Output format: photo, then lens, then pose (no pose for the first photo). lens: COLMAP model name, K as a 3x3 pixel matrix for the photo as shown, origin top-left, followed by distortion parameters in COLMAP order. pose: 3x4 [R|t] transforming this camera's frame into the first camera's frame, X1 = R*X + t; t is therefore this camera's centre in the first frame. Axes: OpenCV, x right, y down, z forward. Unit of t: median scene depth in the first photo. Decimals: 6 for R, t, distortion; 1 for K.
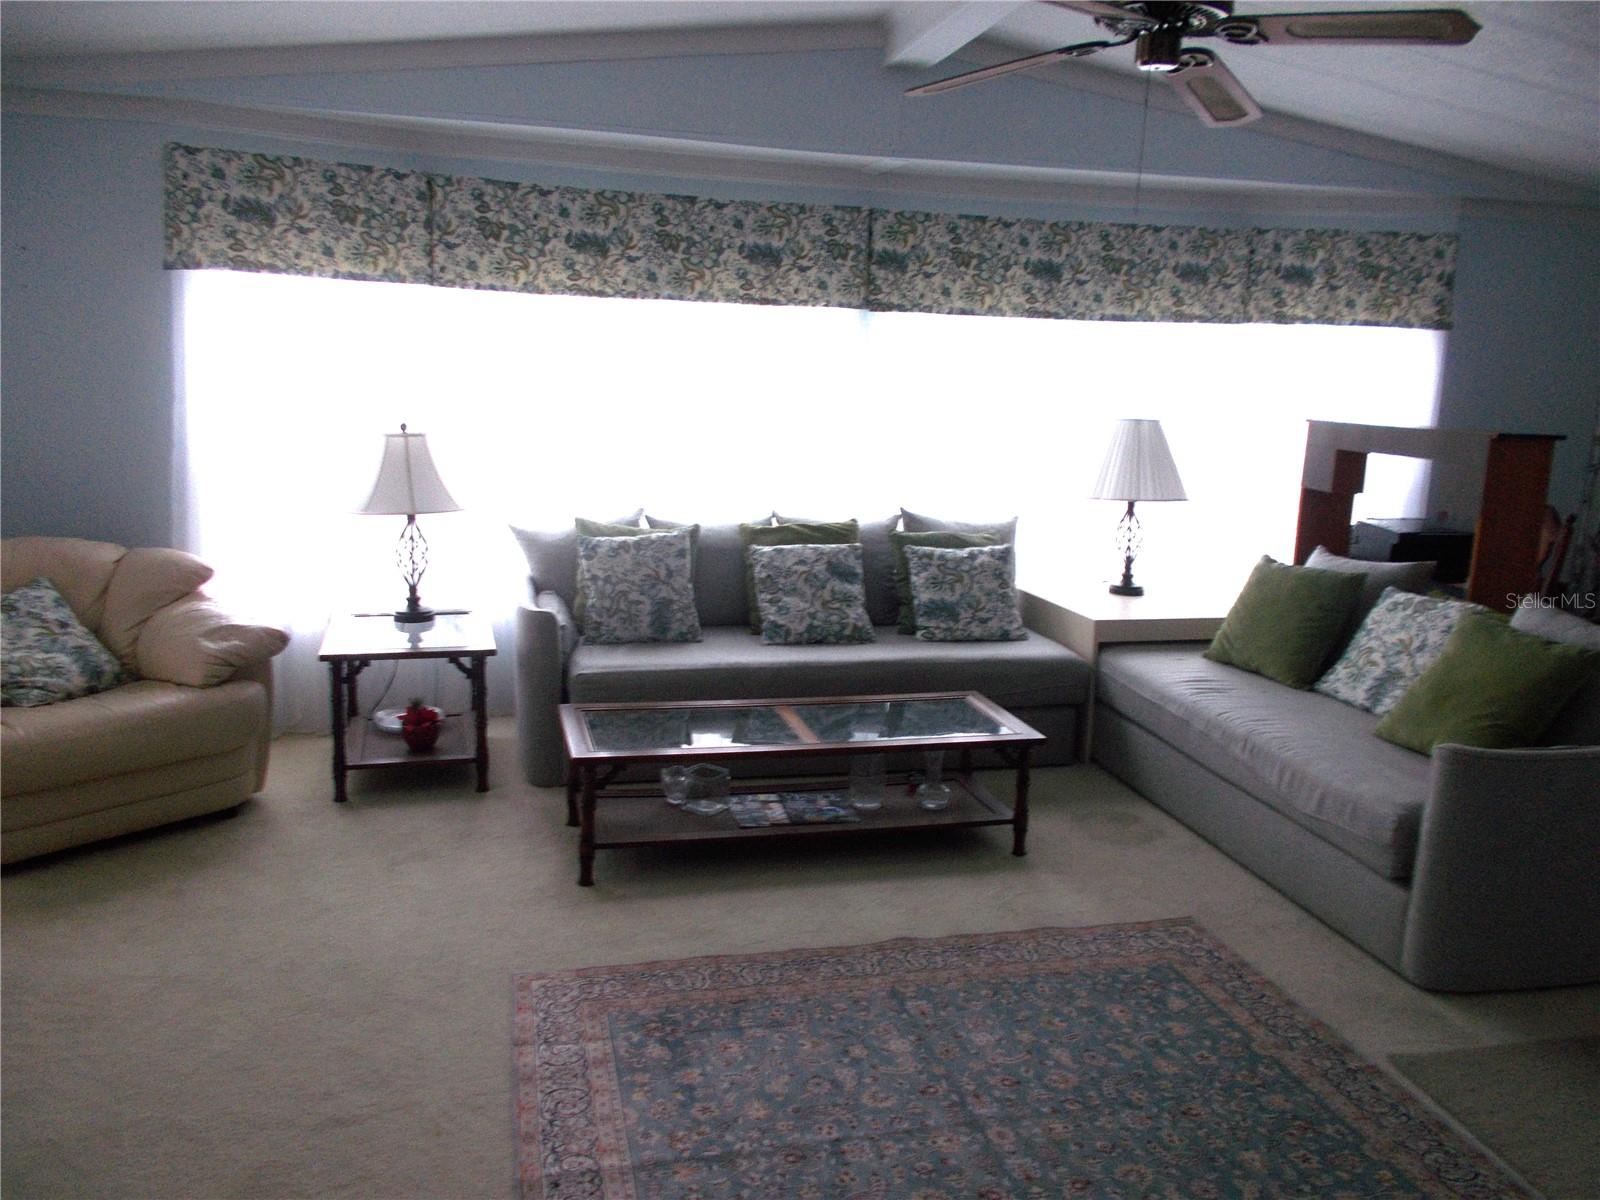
lens RADIAL K [[1240.0, 0, 809.9], [0, 1240.0, 602.8], [0, 0, 1]] dist [0.010957, 0.004499]
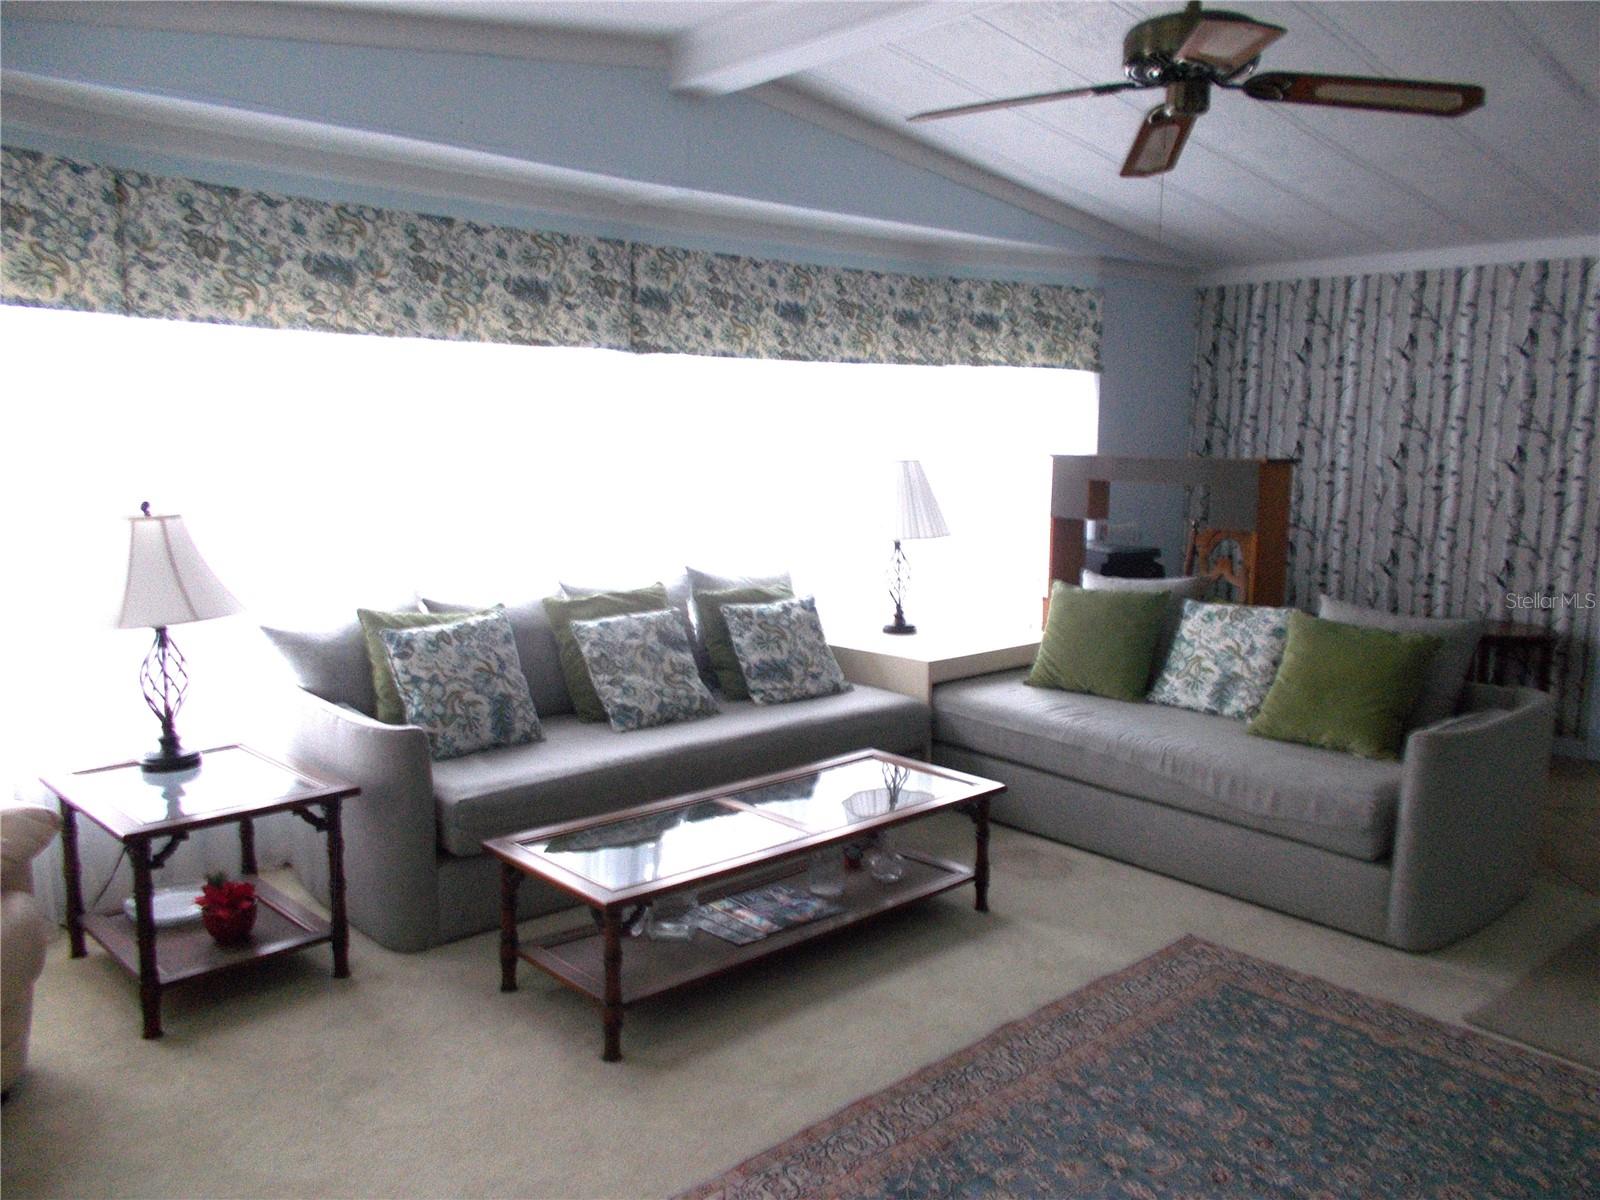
lens RADIAL K [[1240.0, 0, 795.8], [0, 1240.0, 602.1], [0, 0, 1]] dist [0.010957, 0.004499]
pose [[0.877342, -0.092034, 0.470957, -0.332230], [0.110168, 0.993852, -0.011013, -0.034485], [-0.467048, 0.061547, 0.882087, 0.170895]]
